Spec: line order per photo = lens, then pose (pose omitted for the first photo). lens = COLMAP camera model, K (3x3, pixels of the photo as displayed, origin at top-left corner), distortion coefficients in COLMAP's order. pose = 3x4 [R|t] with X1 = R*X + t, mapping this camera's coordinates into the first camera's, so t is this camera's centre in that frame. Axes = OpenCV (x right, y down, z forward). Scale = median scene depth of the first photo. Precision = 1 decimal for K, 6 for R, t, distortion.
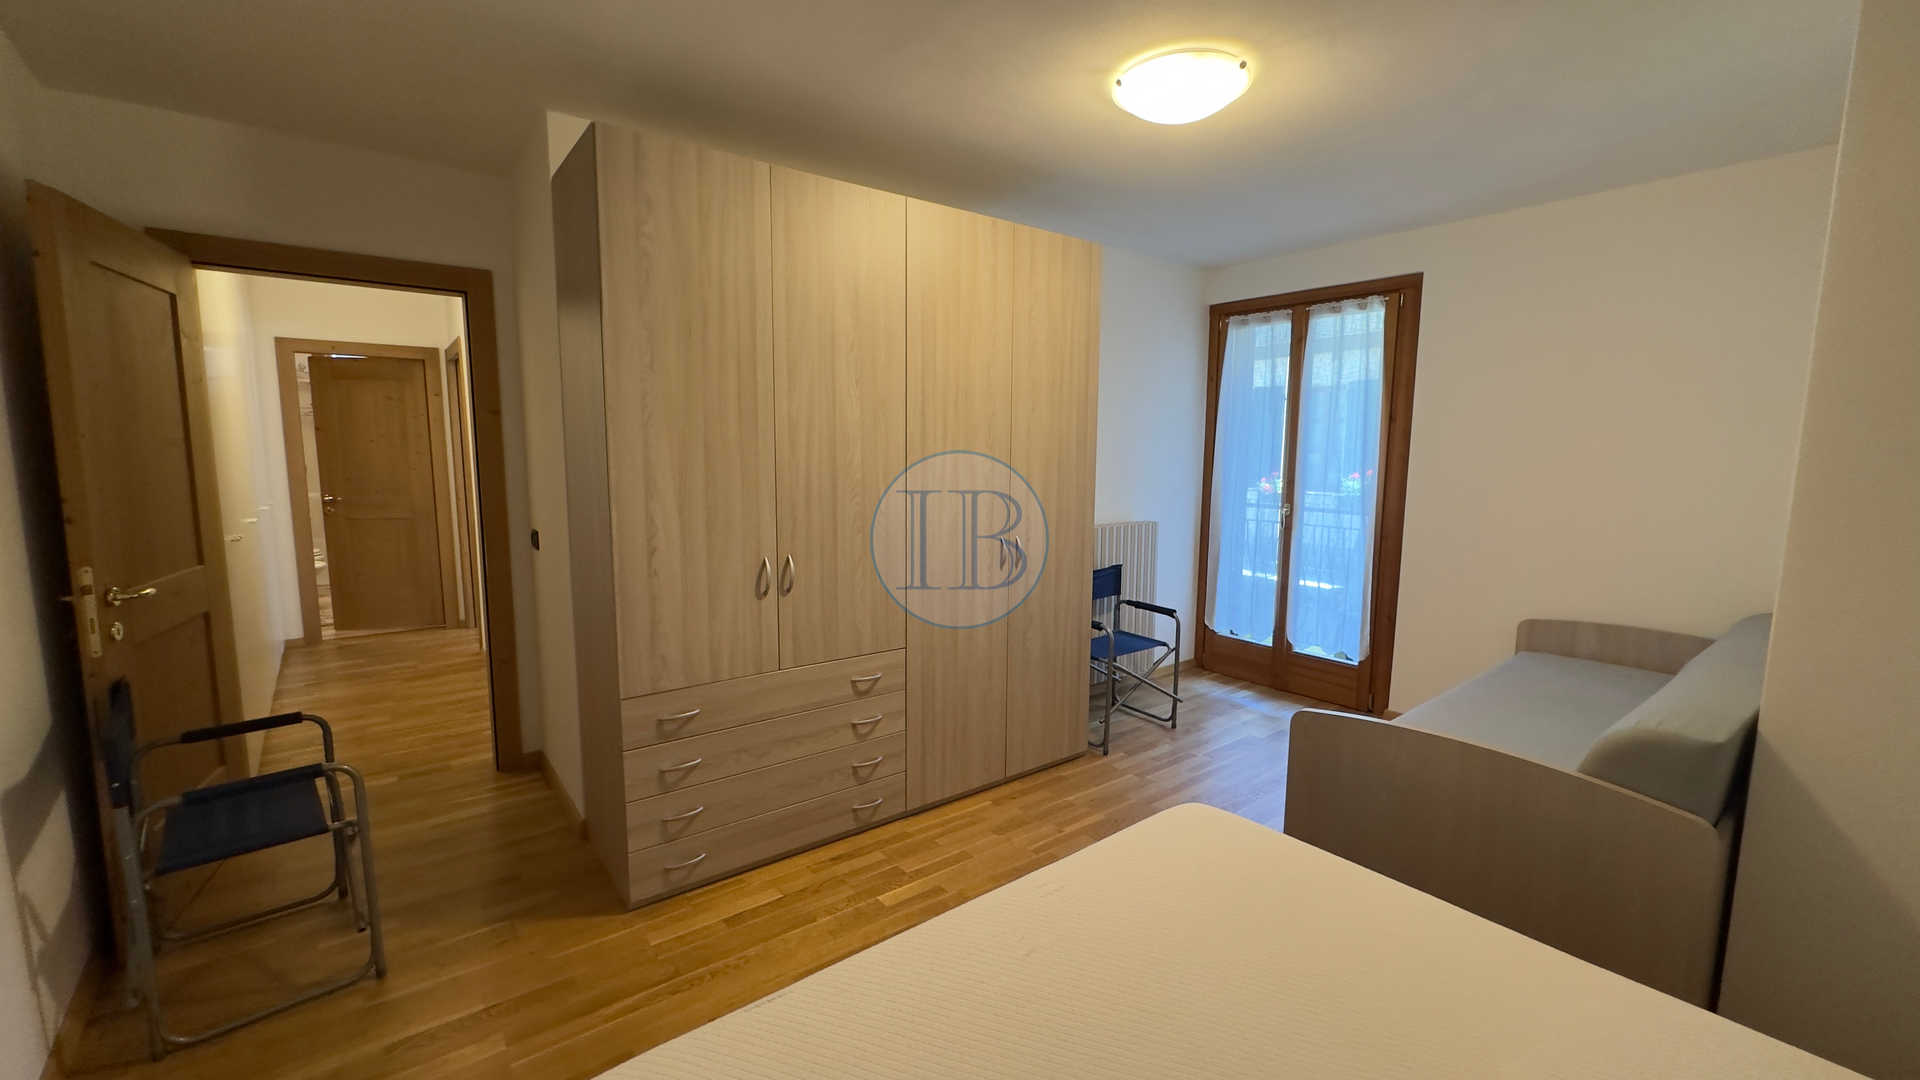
lens RADIAL K [[765.2, 0, 960.1], [0, 765.2, 541.0], [0, 0, 1]] dist [-0.004354, 0.000756]
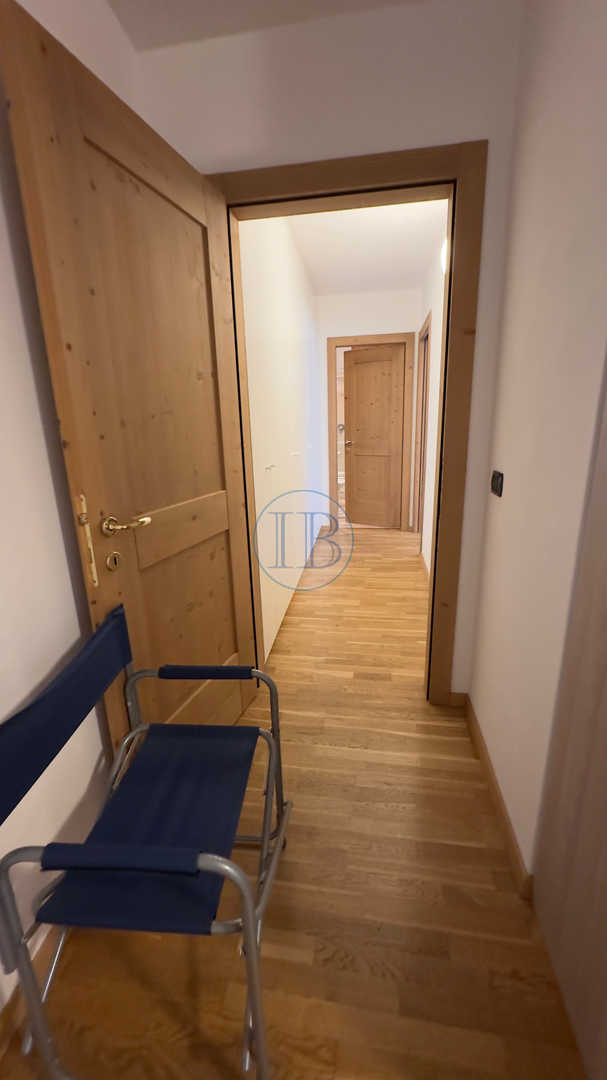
lens RADIAL K [[444.1, 0, 303.5], [0, 444.1, 540.0], [0, 0, 1]] dist [-0.001265, 0.000061]
pose [[0.682805, 0.163584, -0.712051, -0.274231], [-0.055175, 0.983374, 0.173008, -0.010682], [0.728514, -0.078844, 0.680479, 0.405645]]
